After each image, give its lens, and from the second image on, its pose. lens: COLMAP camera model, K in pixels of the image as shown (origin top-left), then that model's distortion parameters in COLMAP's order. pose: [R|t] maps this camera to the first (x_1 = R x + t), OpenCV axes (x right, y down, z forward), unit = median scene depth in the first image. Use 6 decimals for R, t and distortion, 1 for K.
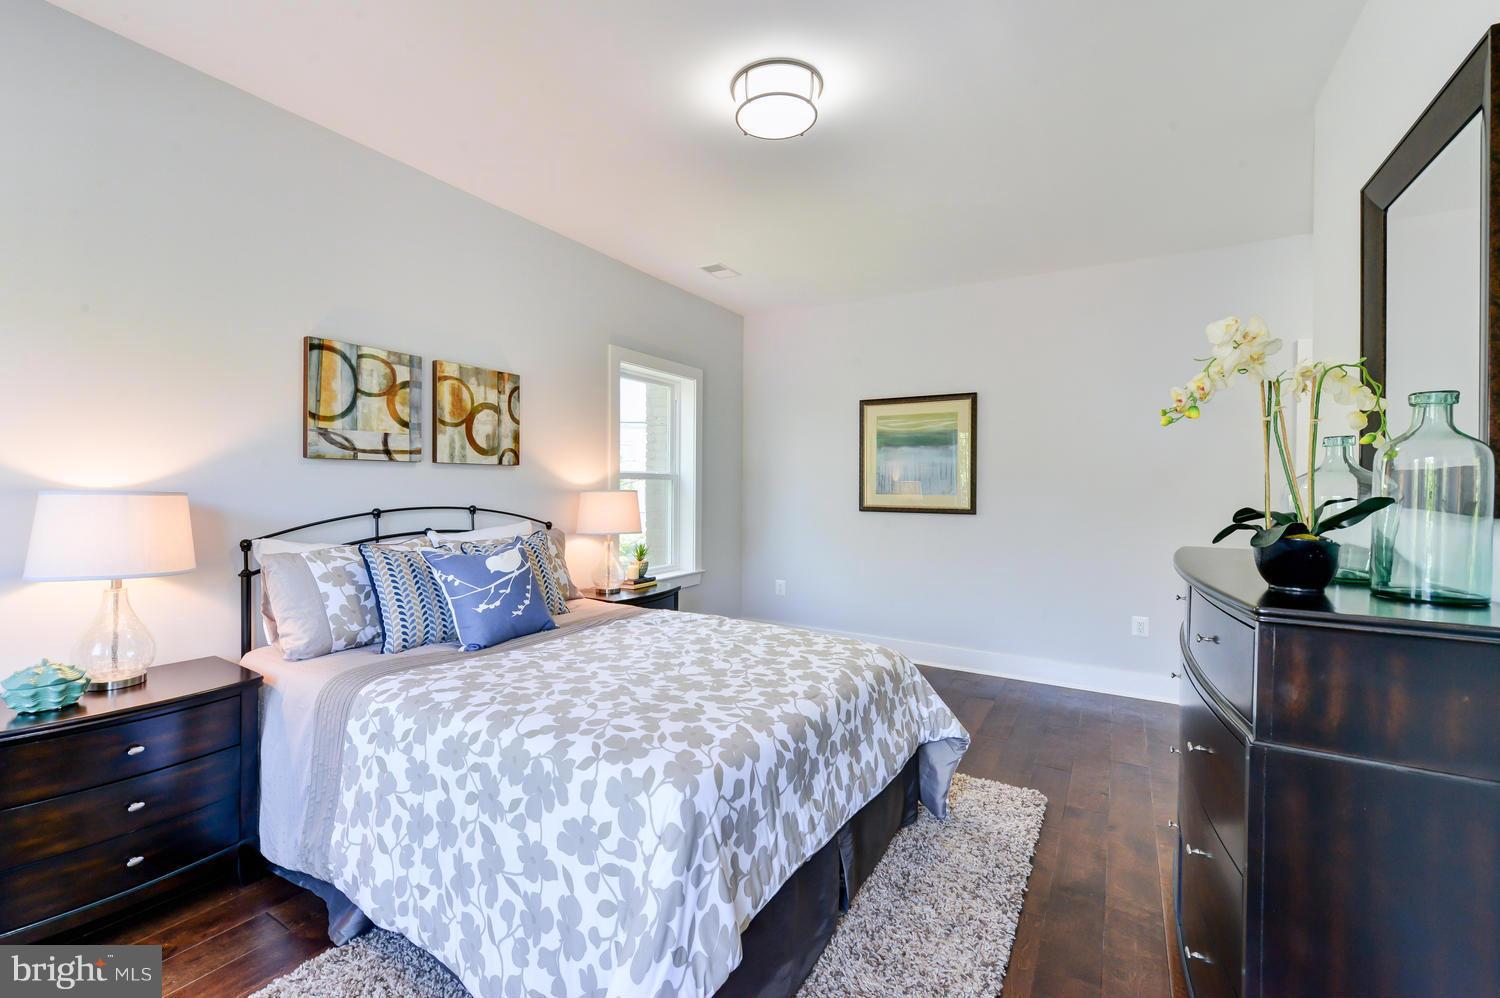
lens RADIAL K [[640.5, 0, 745.6], [0, 640.5, 483.7], [0, 0, 1]] dist [-0.001703, -0.000391]
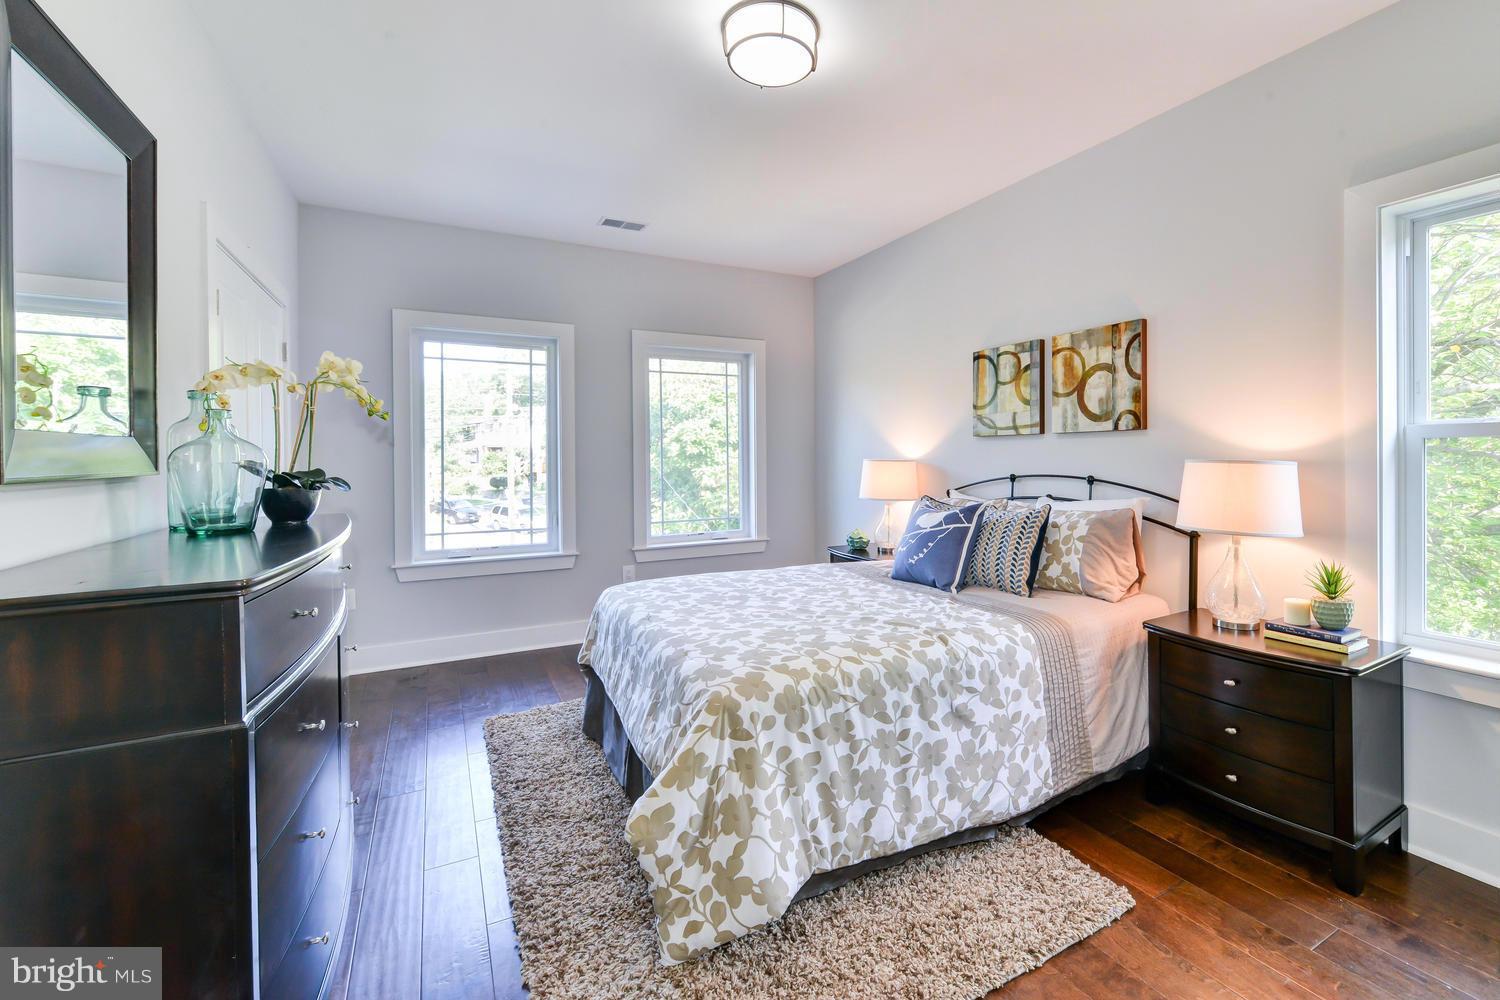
lens RADIAL K [[640.5, 0, 745.6], [0, 640.5, 484.7], [0, 0, 1]] dist [-0.001703, -0.000391]
pose [[-0.551756, 0.025777, -0.833607, 0.674128], [-0.001714, 0.999485, 0.032041, 0.018655], [0.834004, 0.019107, -0.551427, 1.140387]]
